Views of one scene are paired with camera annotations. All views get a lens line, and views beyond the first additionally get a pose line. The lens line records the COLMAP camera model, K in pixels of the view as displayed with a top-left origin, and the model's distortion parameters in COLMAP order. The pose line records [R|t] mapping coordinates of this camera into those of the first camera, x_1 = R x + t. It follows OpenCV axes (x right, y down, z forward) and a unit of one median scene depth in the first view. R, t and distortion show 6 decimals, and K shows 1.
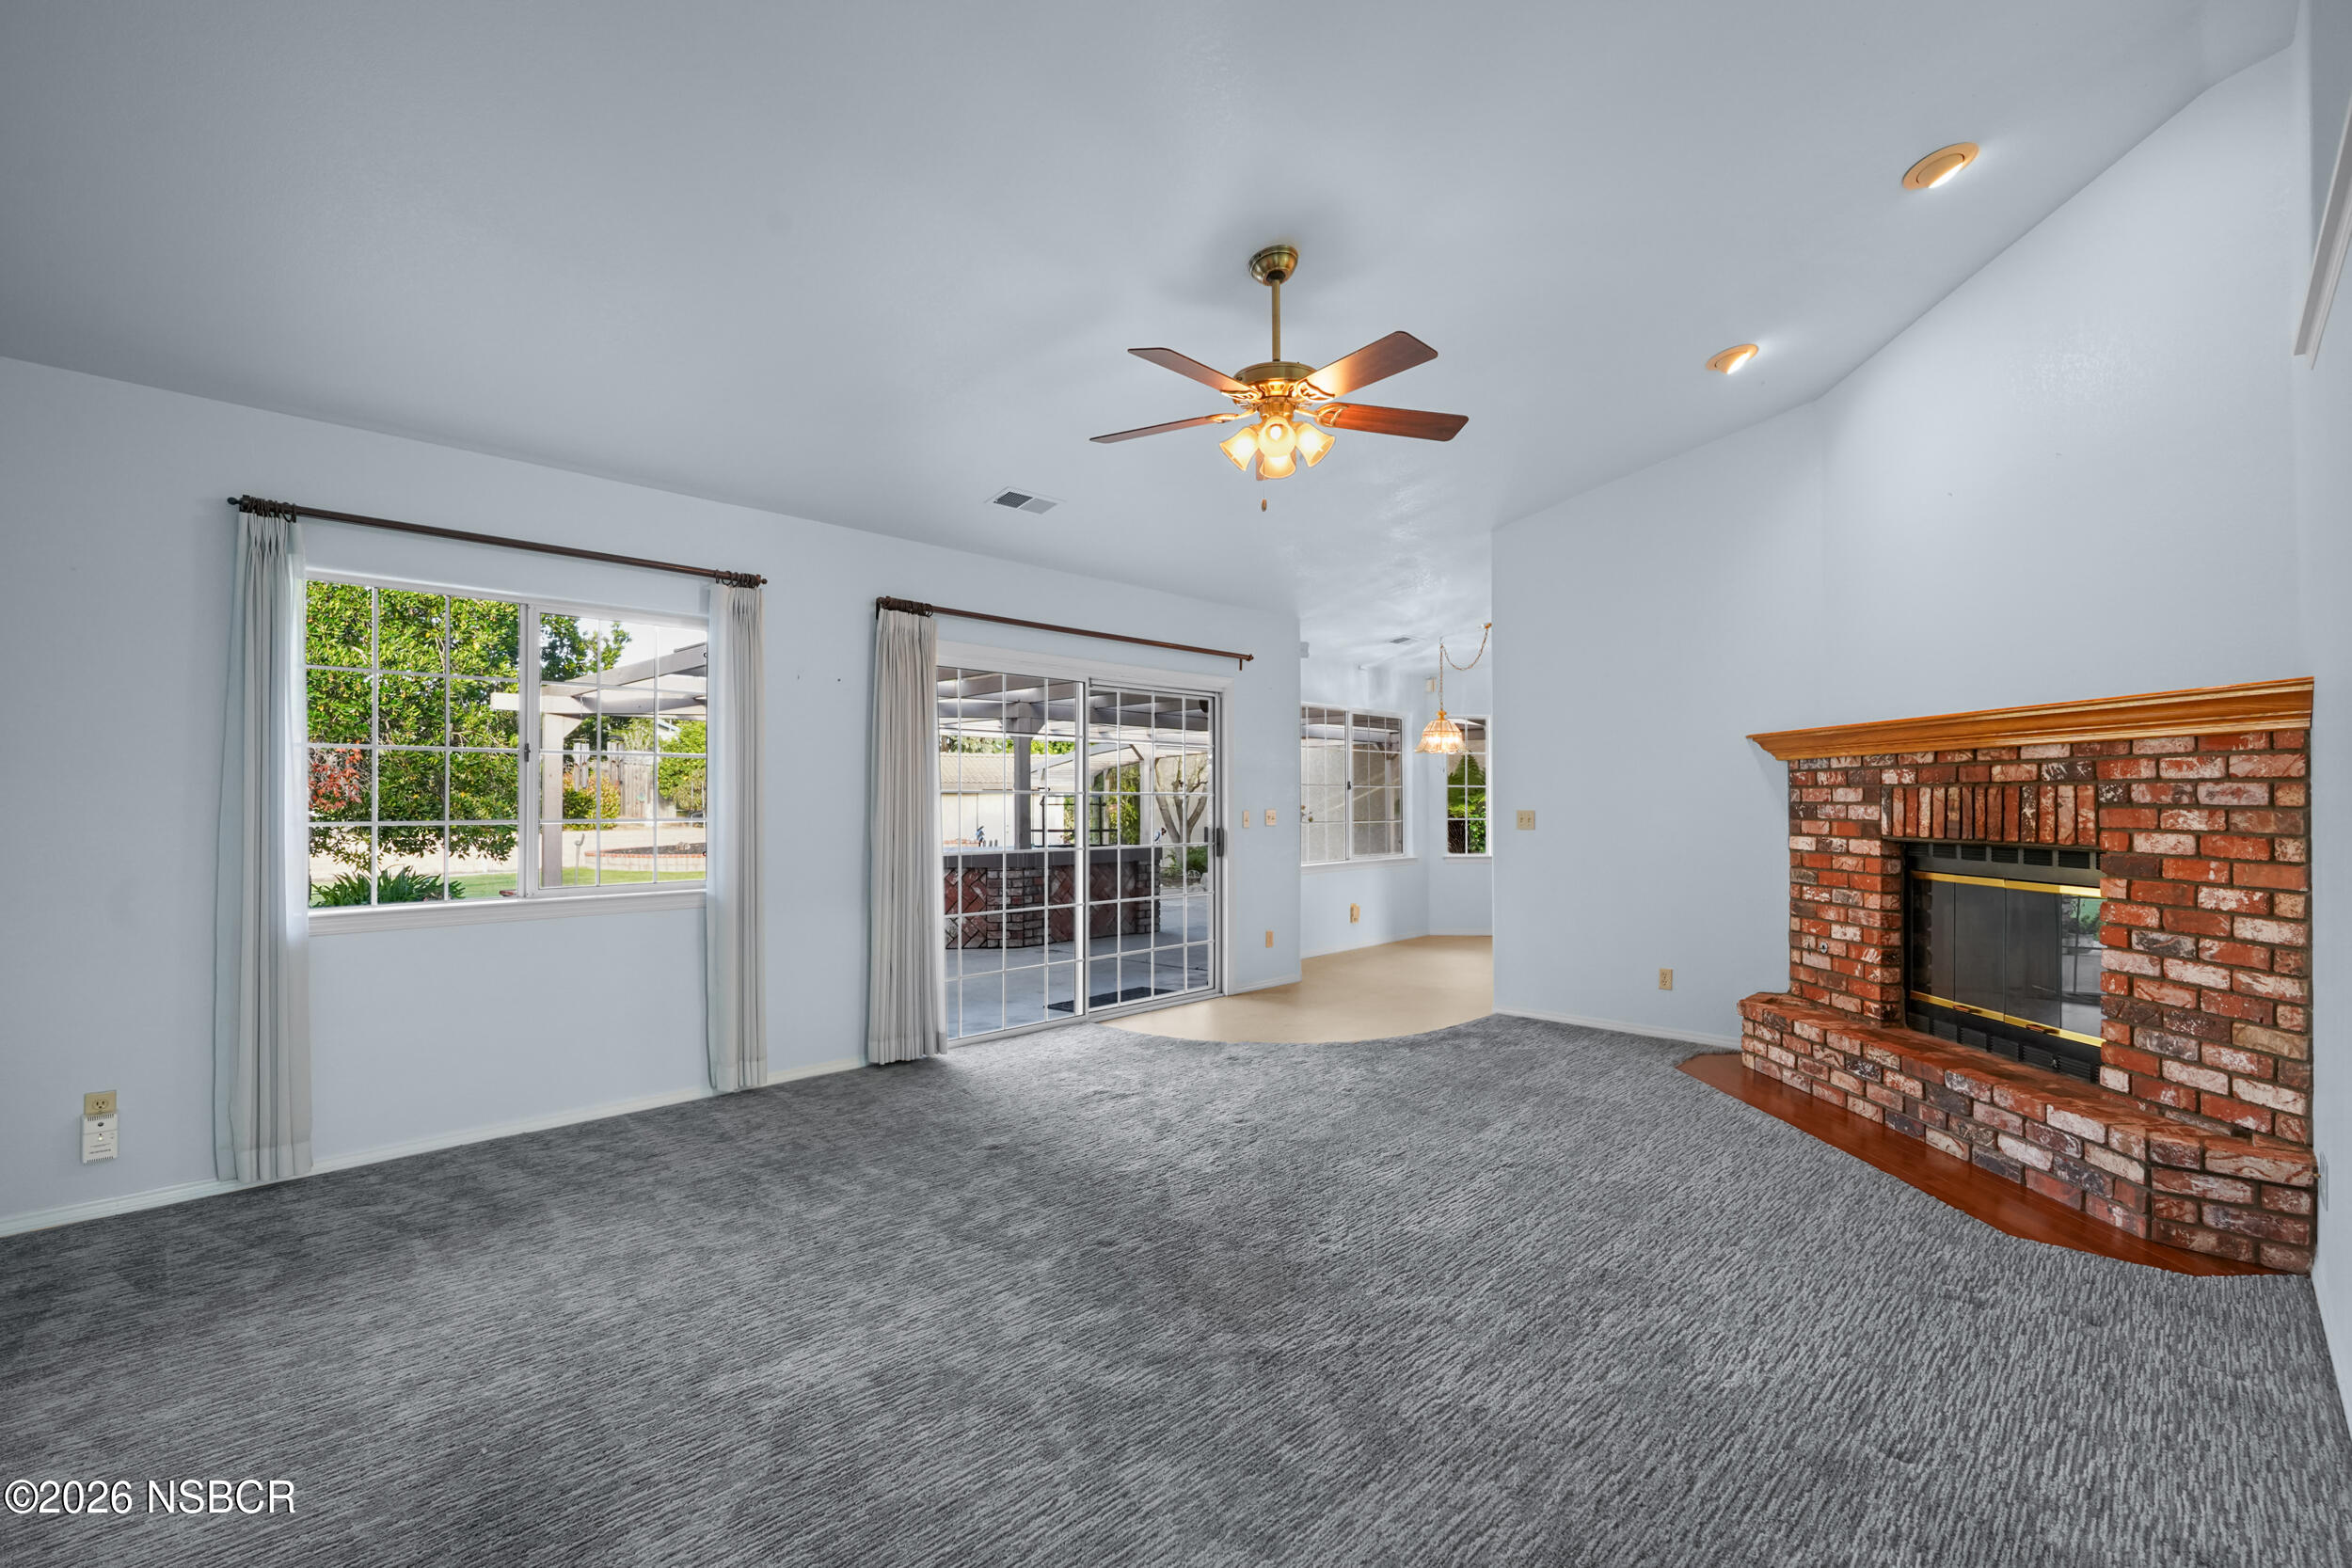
lens RADIAL K [[1076.2, 0, 1164.1], [0, 1076.2, 793.1], [0, 0, 1]] dist [-0.000924, 0.000612]
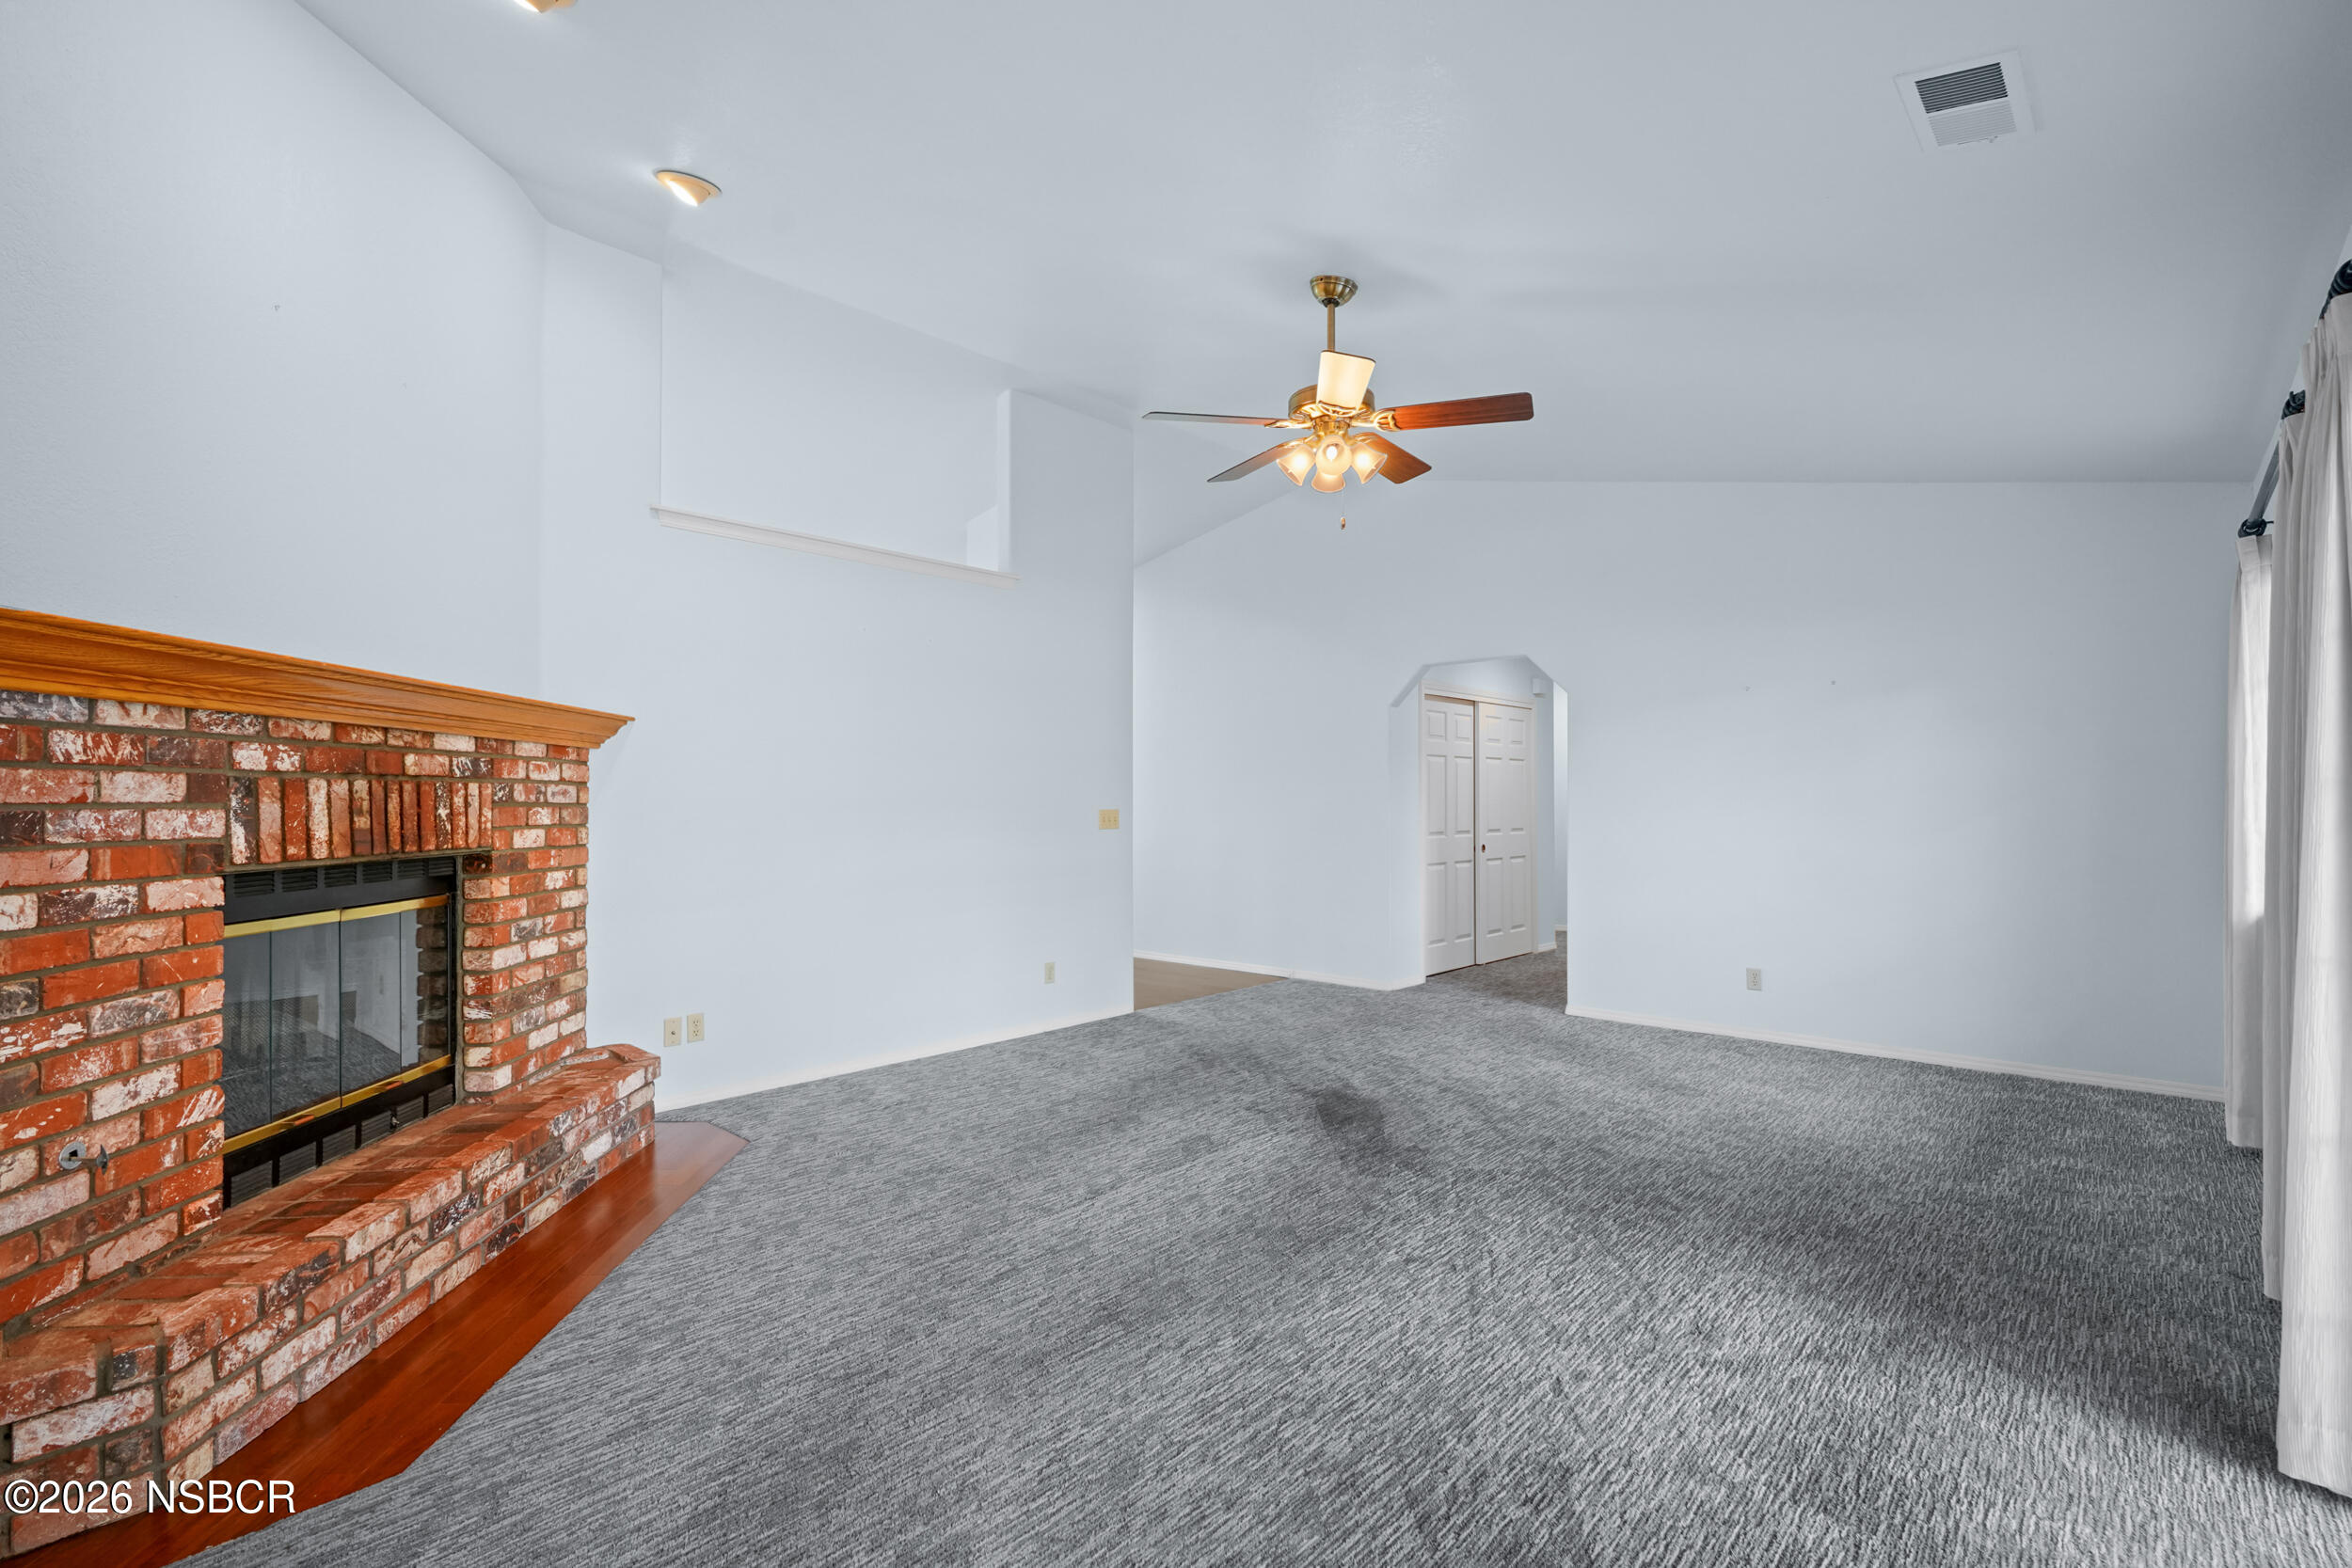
lens RADIAL K [[1076.2, 0, 1164.1], [0, 1076.2, 793.1], [0, 0, 1]] dist [-0.000924, 0.000612]
pose [[-0.999749, 0.001834, -0.022316, 0.246053], [0.002093, 0.999930, -0.011632, 0.012047], [0.022293, -0.011675, -0.999683, 1.721599]]
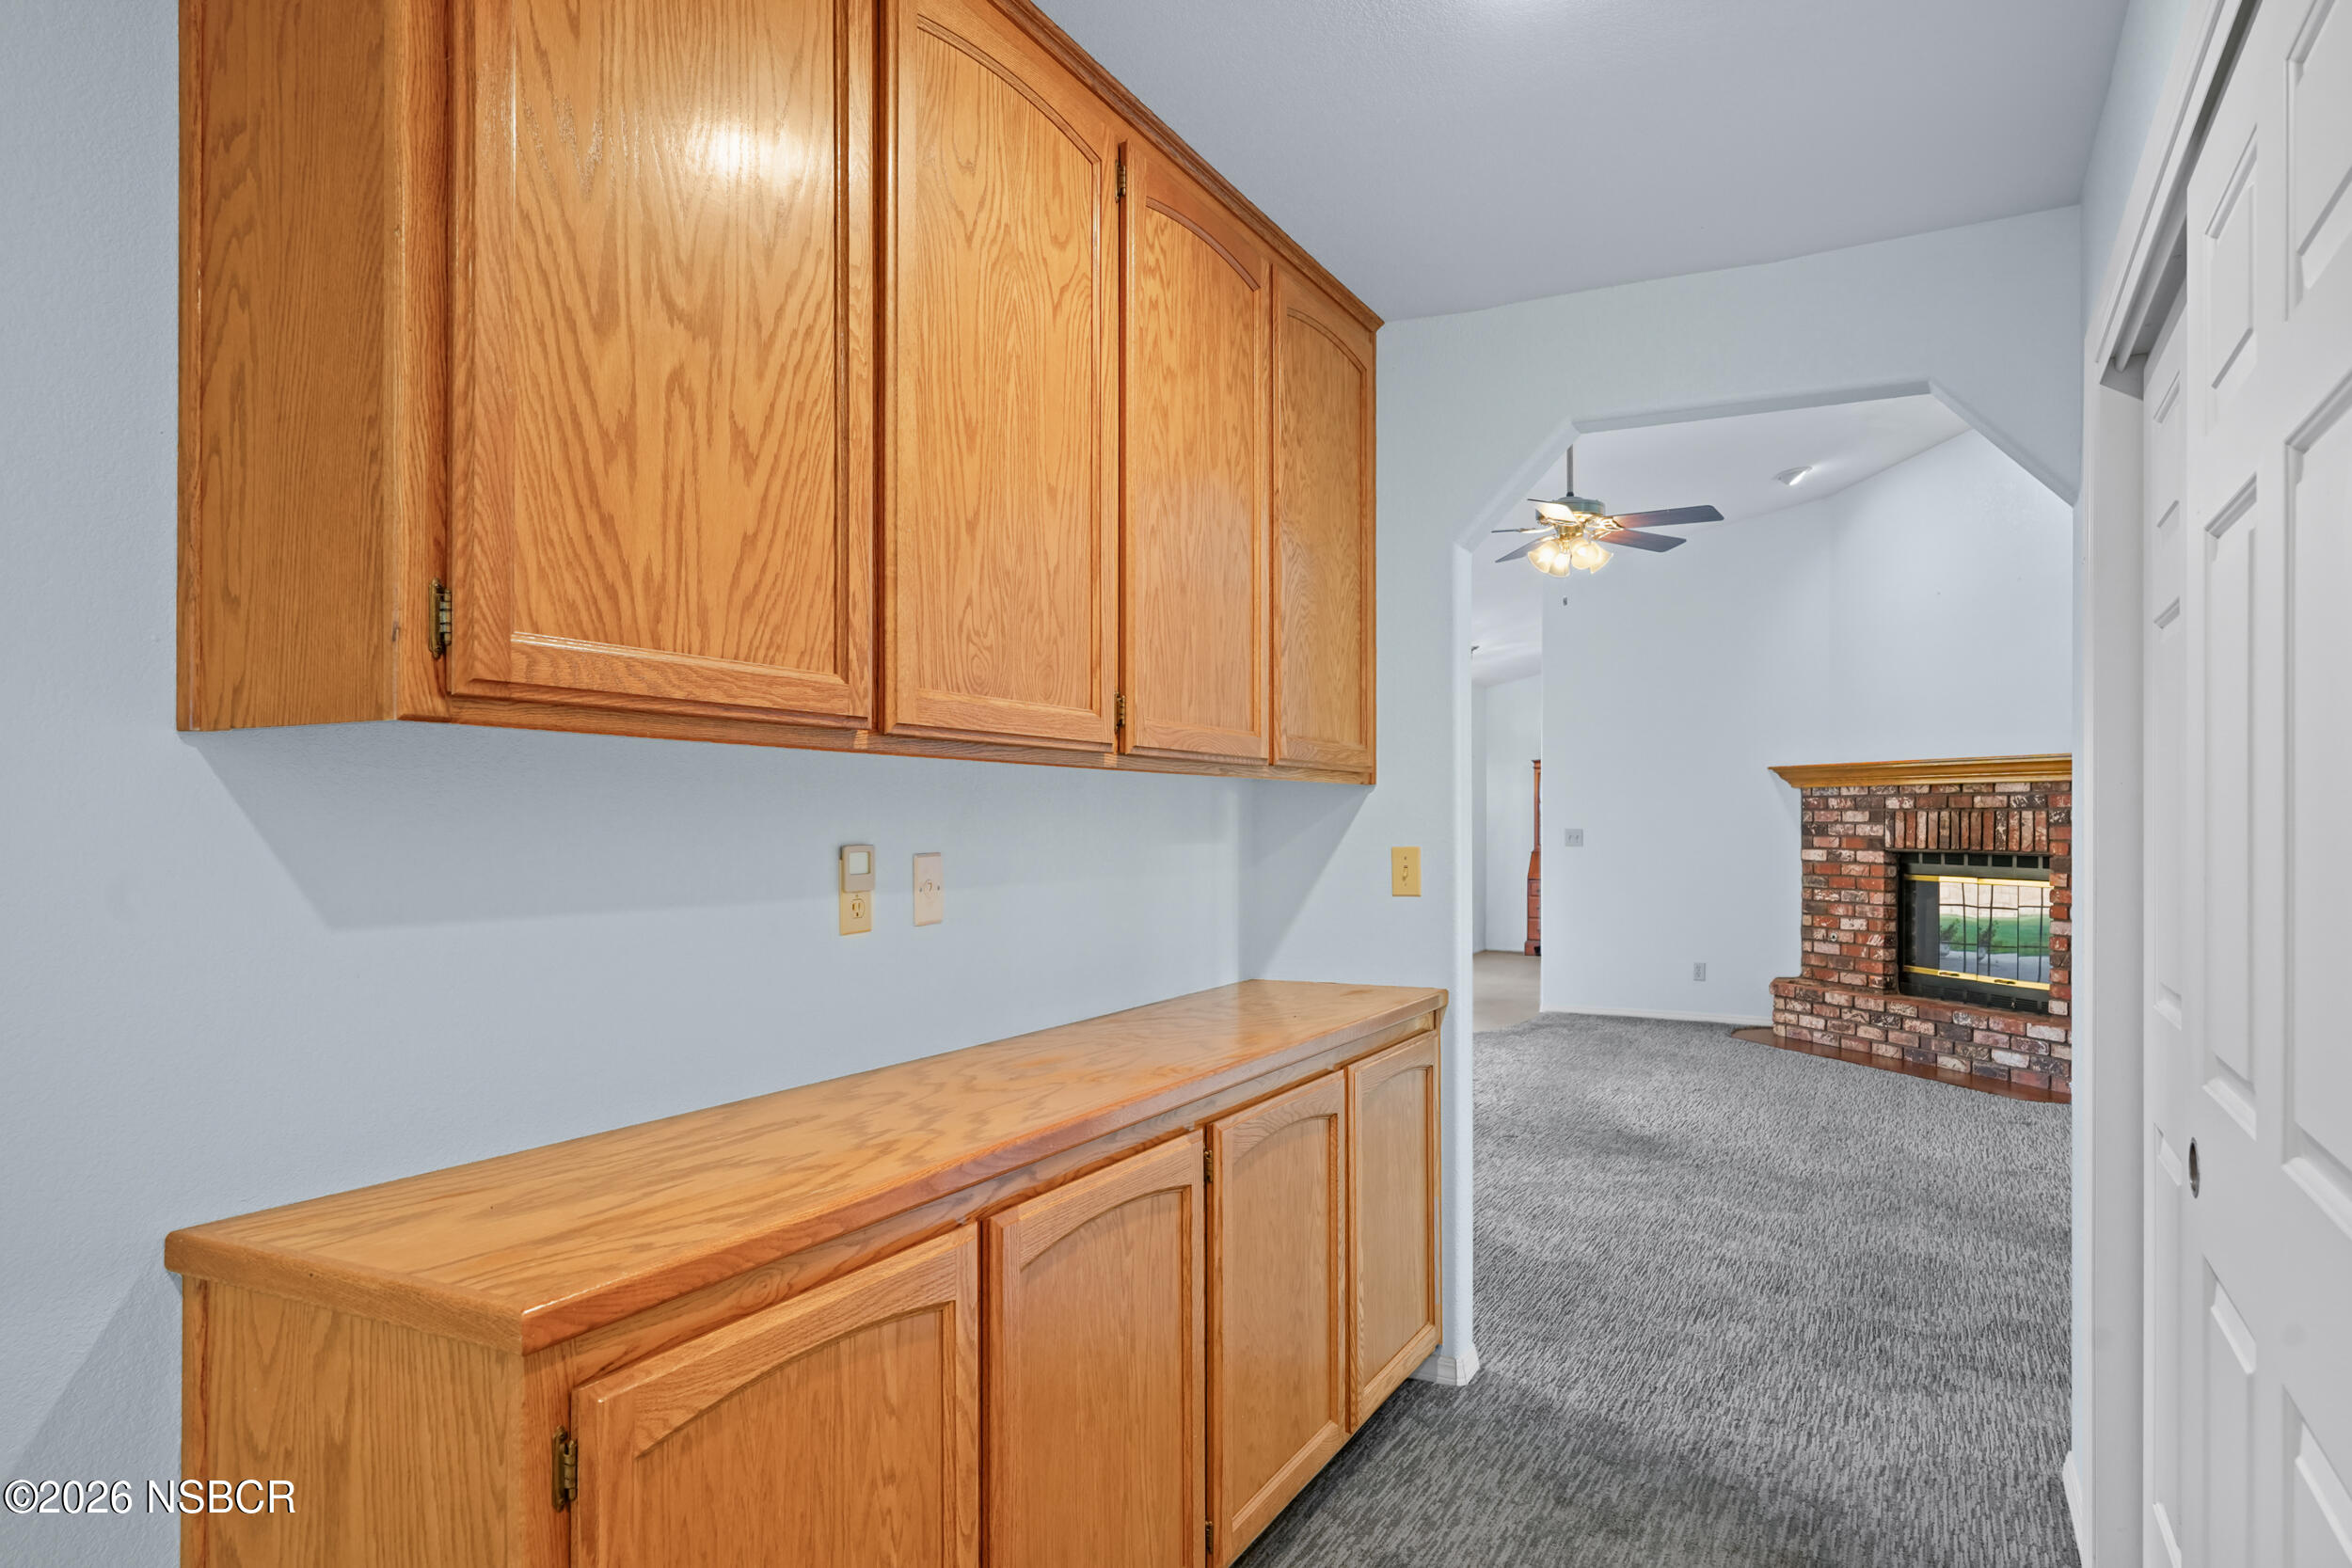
lens RADIAL K [[1459.1, 0, 1175.4], [0, 1459.1, 819.9], [0, 0, 1]] dist [0.006081, 0.000752]
pose [[0.958254, 0.001529, 0.285913, -0.747168], [-0.003847, 0.999964, 0.007545, -0.004965], [-0.285892, -0.008330, 0.958226, -0.509262]]
